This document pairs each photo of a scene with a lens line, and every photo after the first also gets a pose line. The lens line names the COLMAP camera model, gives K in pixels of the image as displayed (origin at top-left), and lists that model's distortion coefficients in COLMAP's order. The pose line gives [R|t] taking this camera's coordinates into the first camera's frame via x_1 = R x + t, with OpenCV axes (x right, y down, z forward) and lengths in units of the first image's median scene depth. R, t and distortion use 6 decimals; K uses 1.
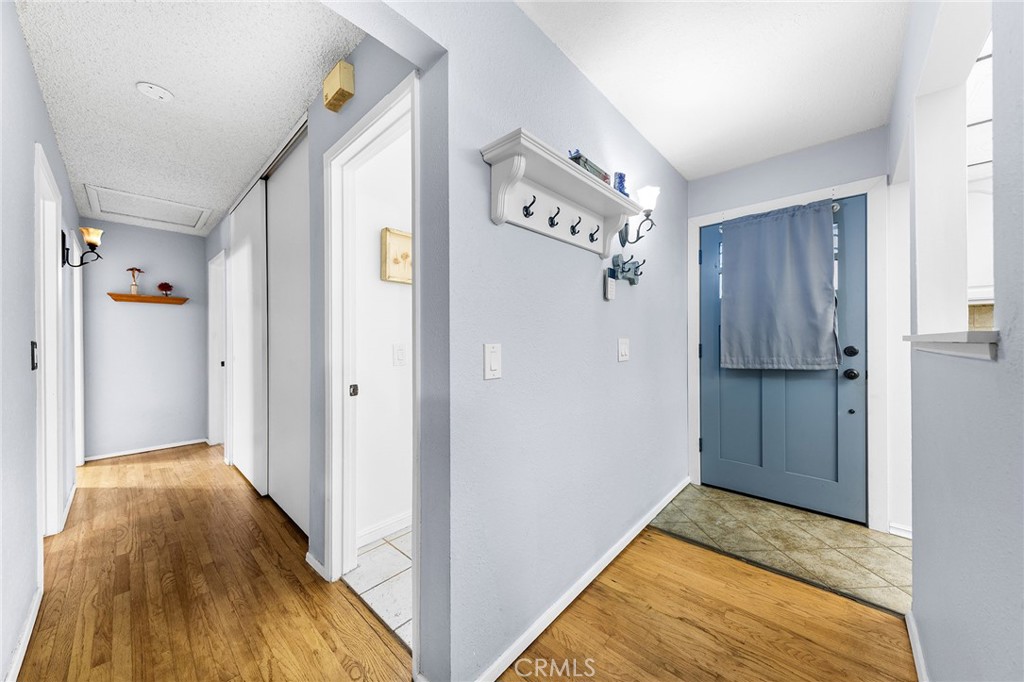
lens RADIAL K [[360.0, 0, 513.2], [0, 360.0, 339.6], [0, 0, 1]] dist [0.006669, -0.000626]
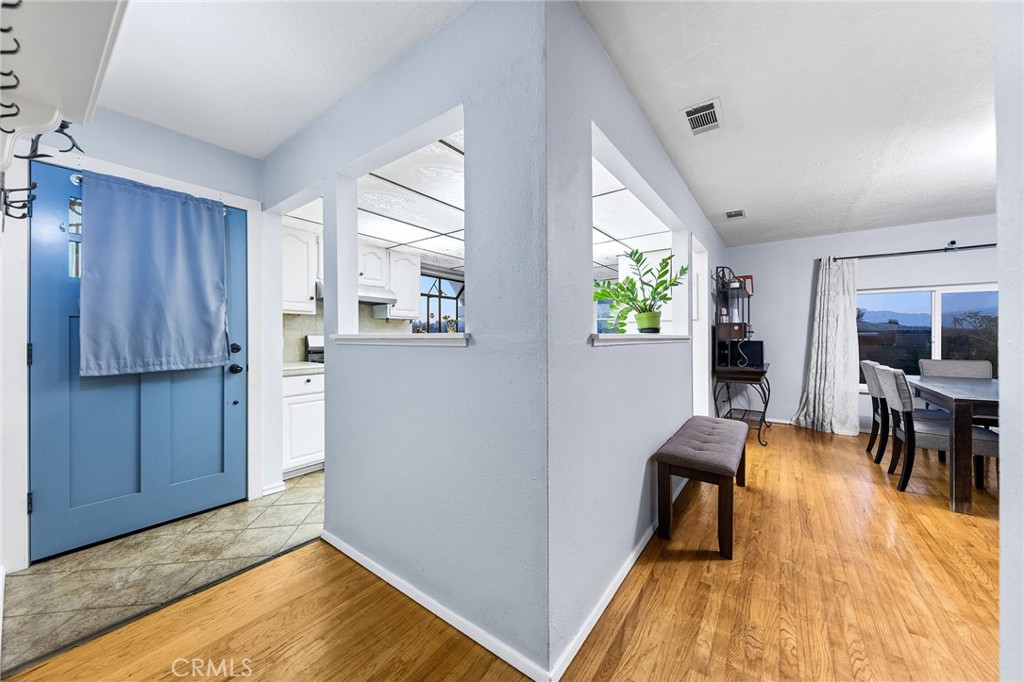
lens RADIAL K [[360.0, 0, 512.8], [0, 360.0, 336.9], [0, 0, 1]] dist [0.006669, -0.000626]
pose [[-0.100935, 0.008316, 0.994858, -0.243063], [-0.001856, 0.999962, -0.008547, 0.006007], [-0.994891, -0.002709, -0.100916, 0.267798]]
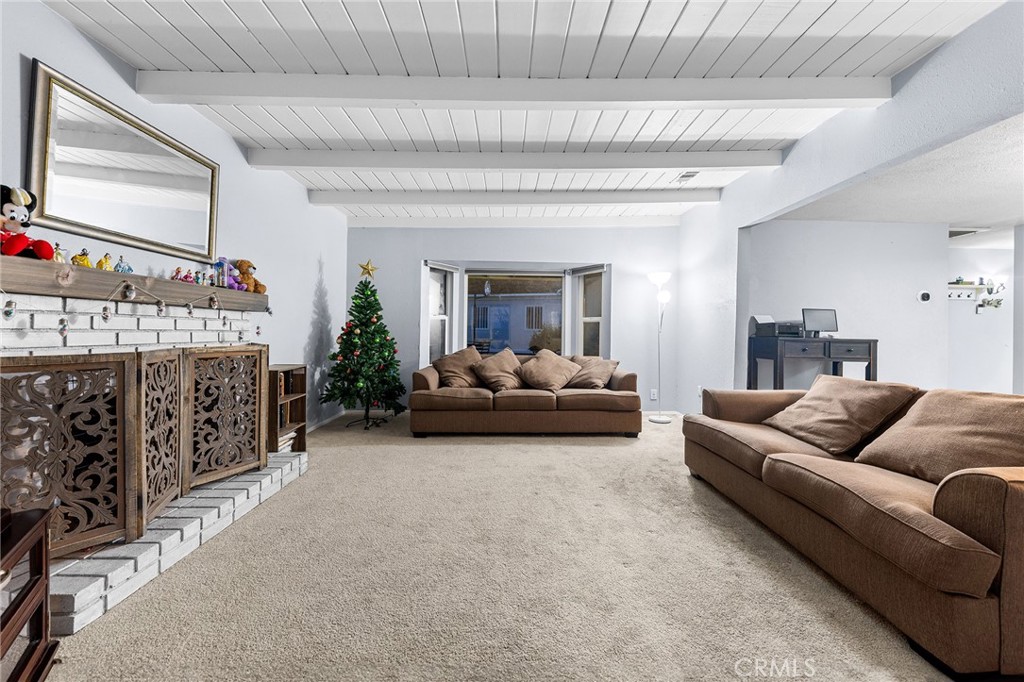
lens RADIAL K [[360.0, 0, 502.1], [0, 360.0, 329.0], [0, 0, 1]] dist [0.006669, -0.000626]
pose [[0.678414, 0.009182, -0.734623, -0.171369], [-0.016131, 0.999867, -0.002399, 0.070405], [0.734503, 0.013477, 0.678471, -3.282104]]
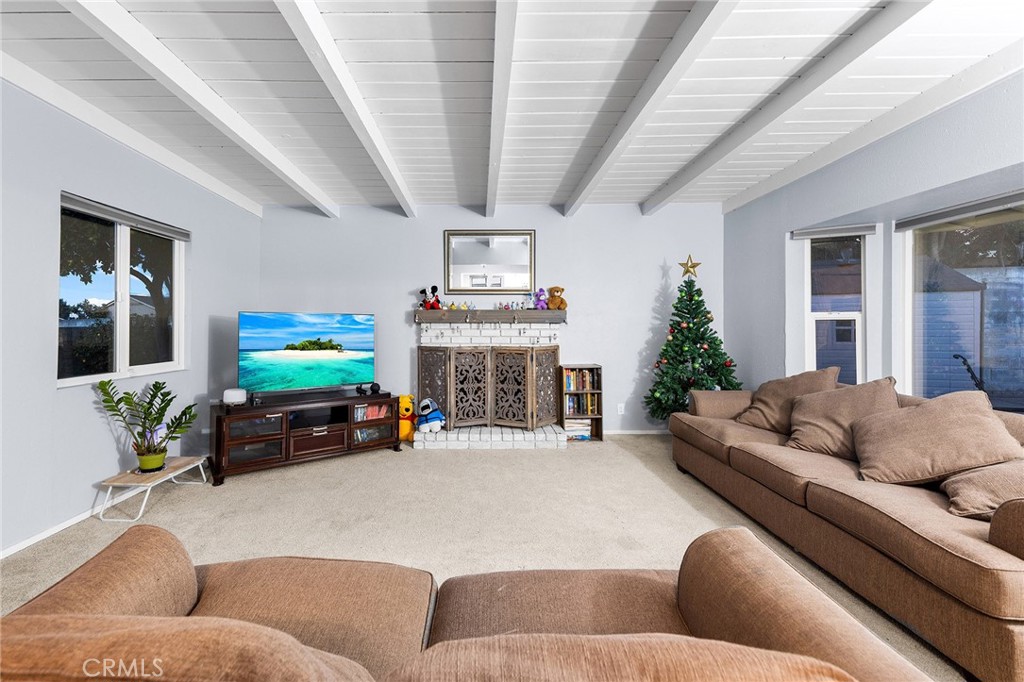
lens RADIAL K [[444.8, 0, 505.3], [0, 444.8, 320.4], [0, 0, 1]] dist [-0.001673, -0.000236]
pose [[-0.736263, 0.001279, -0.676695, -0.036240], [0.006351, 0.999967, -0.005021, 0.019119], [0.676666, -0.007995, -0.736247, -1.670942]]
